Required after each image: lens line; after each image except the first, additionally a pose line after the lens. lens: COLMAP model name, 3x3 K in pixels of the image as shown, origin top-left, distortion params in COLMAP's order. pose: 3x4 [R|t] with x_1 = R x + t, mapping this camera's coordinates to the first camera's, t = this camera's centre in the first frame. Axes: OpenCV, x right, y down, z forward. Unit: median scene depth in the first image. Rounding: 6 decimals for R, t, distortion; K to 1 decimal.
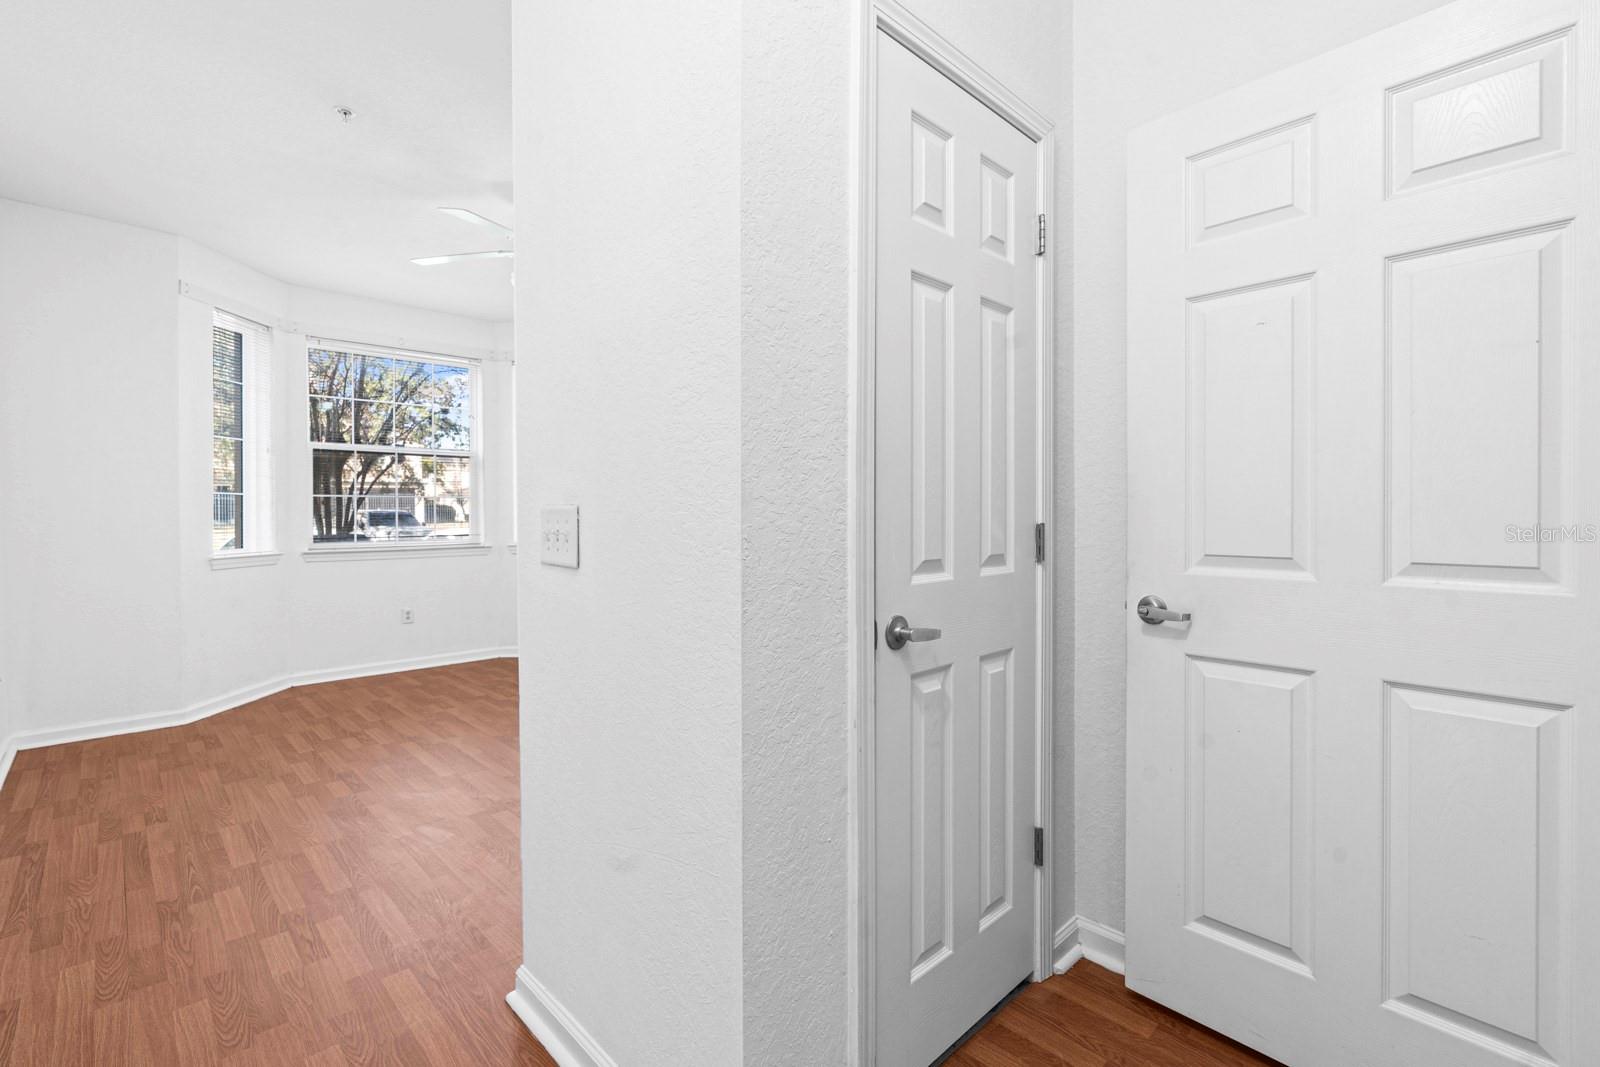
lens RADIAL K [[727.2, 0, 792.0], [0, 727.2, 523.7], [0, 0, 1]] dist [-0.009829, 0.004254]
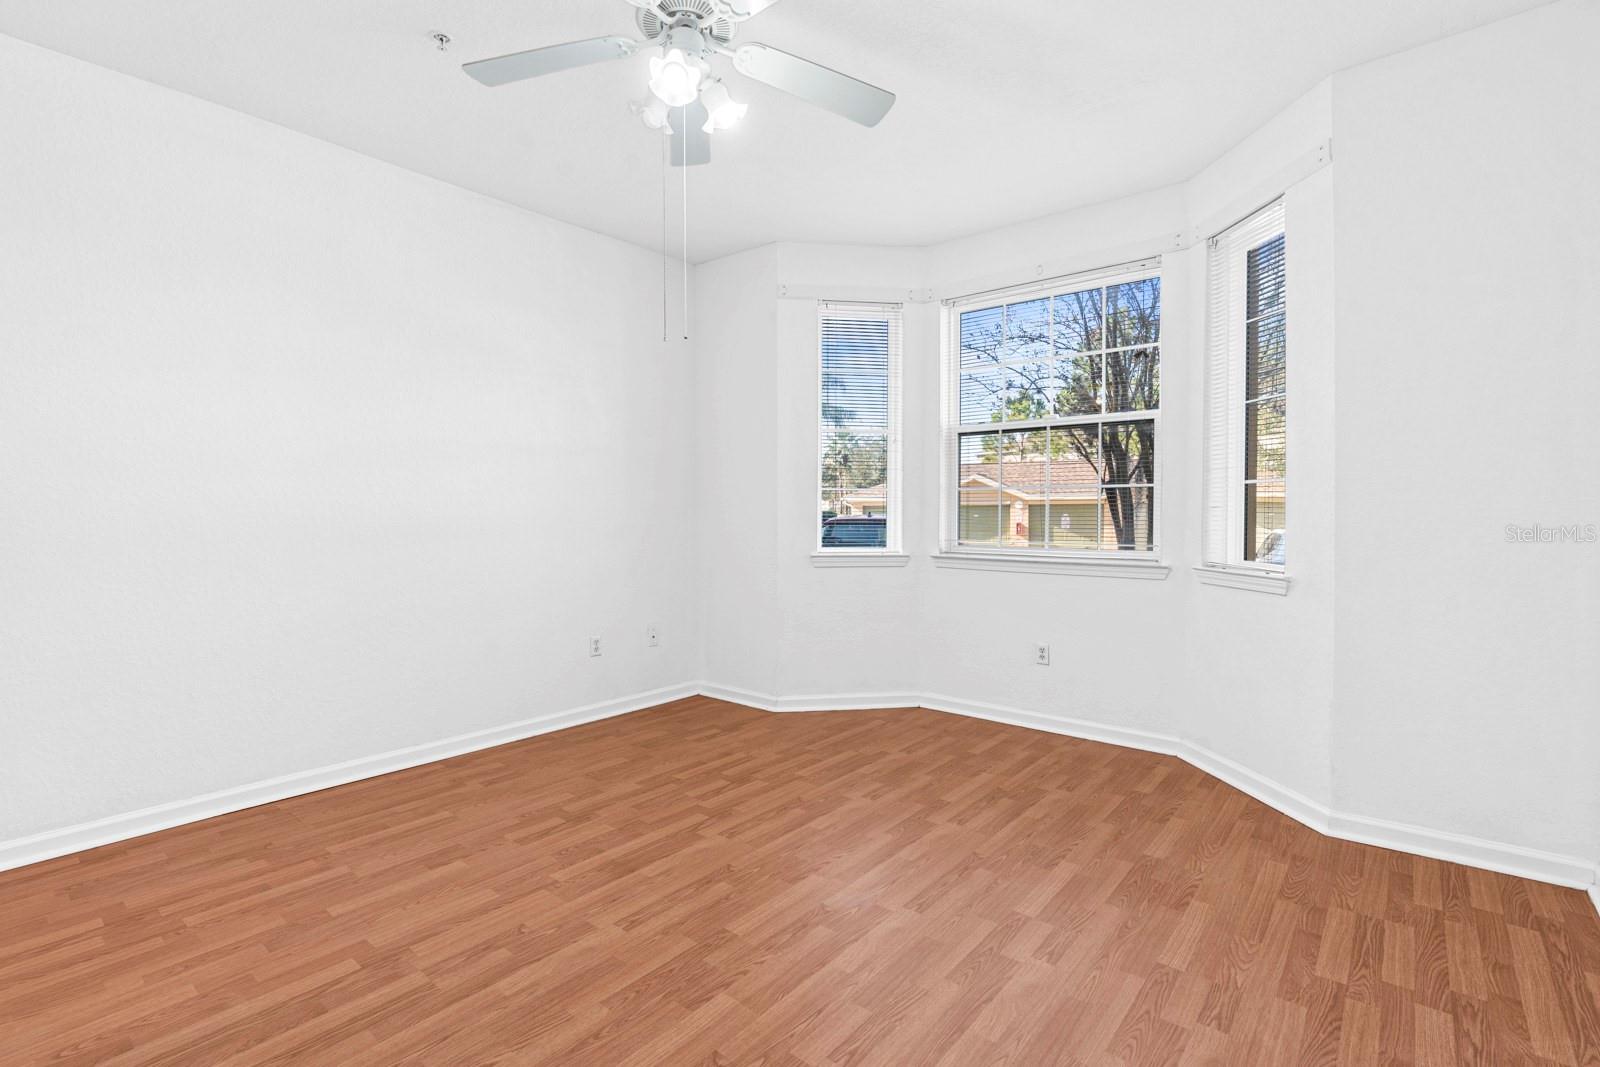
lens RADIAL K [[727.2, 0, 787.8], [0, 727.2, 516.9], [0, 0, 1]] dist [-0.009829, 0.004254]
pose [[0.107344, 0.013191, -0.994134, 0.332003], [-0.014300, 0.999829, 0.011722, -0.027440], [0.994119, 0.012958, 0.107514, 1.498281]]
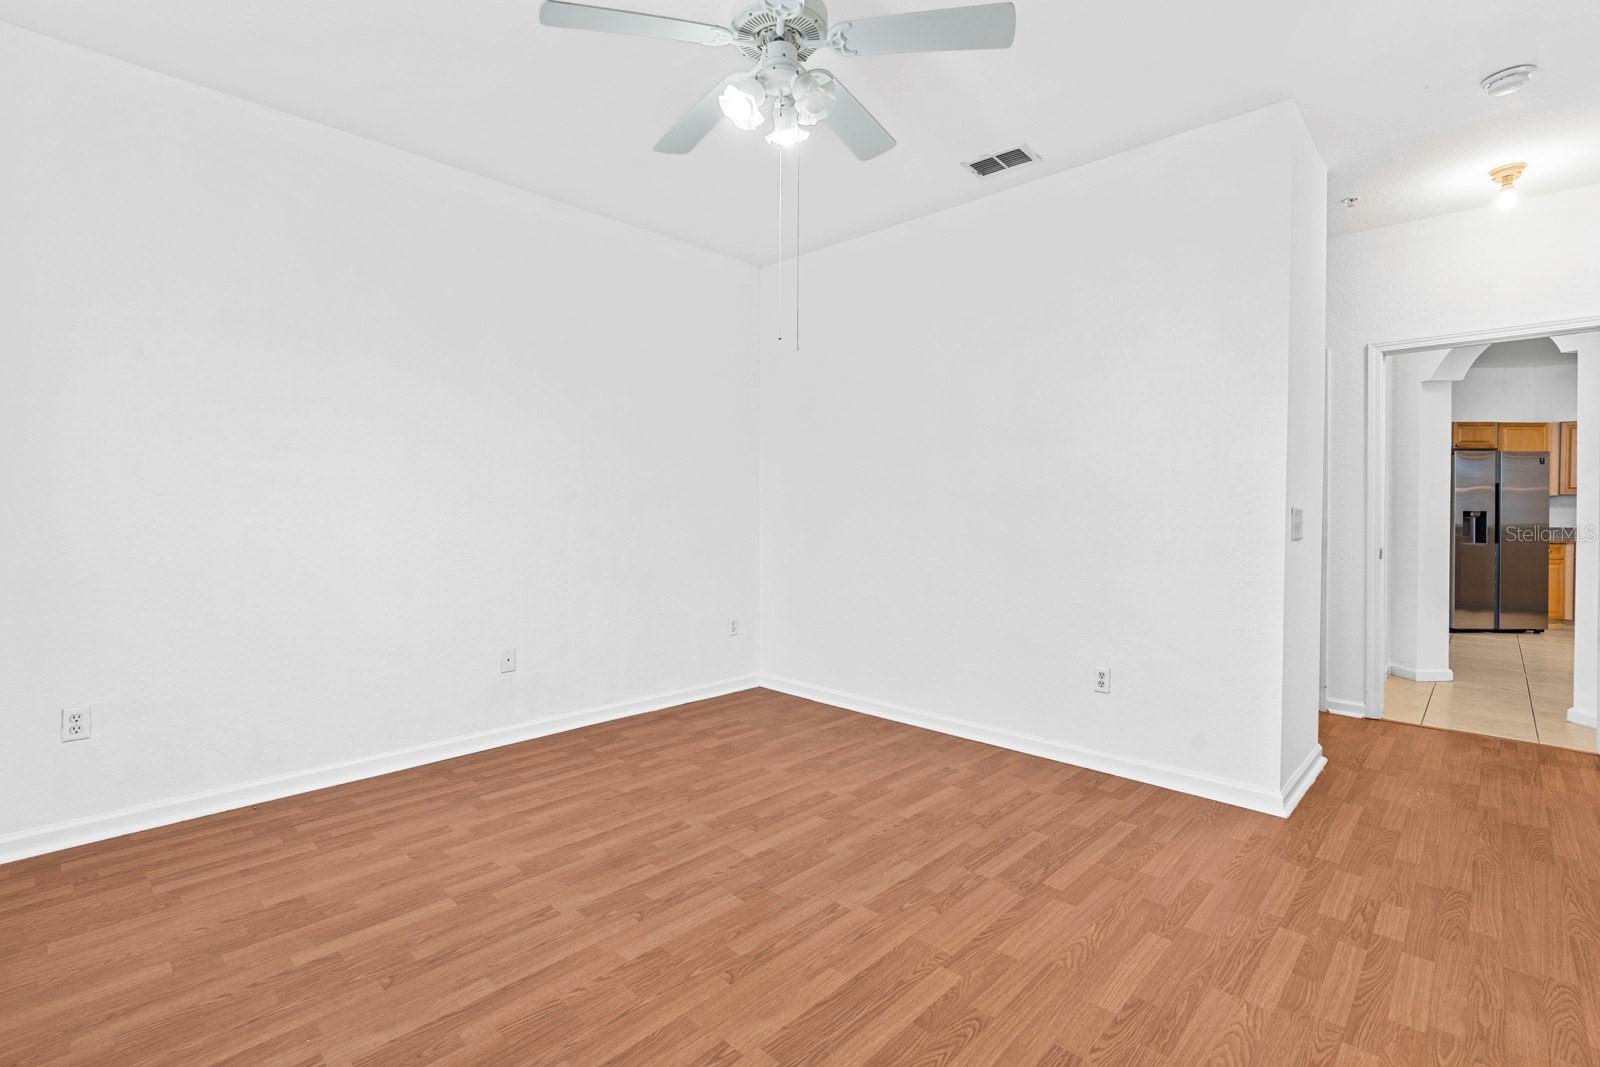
lens RADIAL K [[727.2, 0, 794.9], [0, 727.2, 517.8], [0, 0, 1]] dist [-0.009829, 0.004254]
pose [[-0.042952, -0.002141, 0.999075, -1.348598], [0.013893, 0.999900, 0.002740, -0.014139], [-0.998981, 0.013998, -0.042918, 1.491236]]
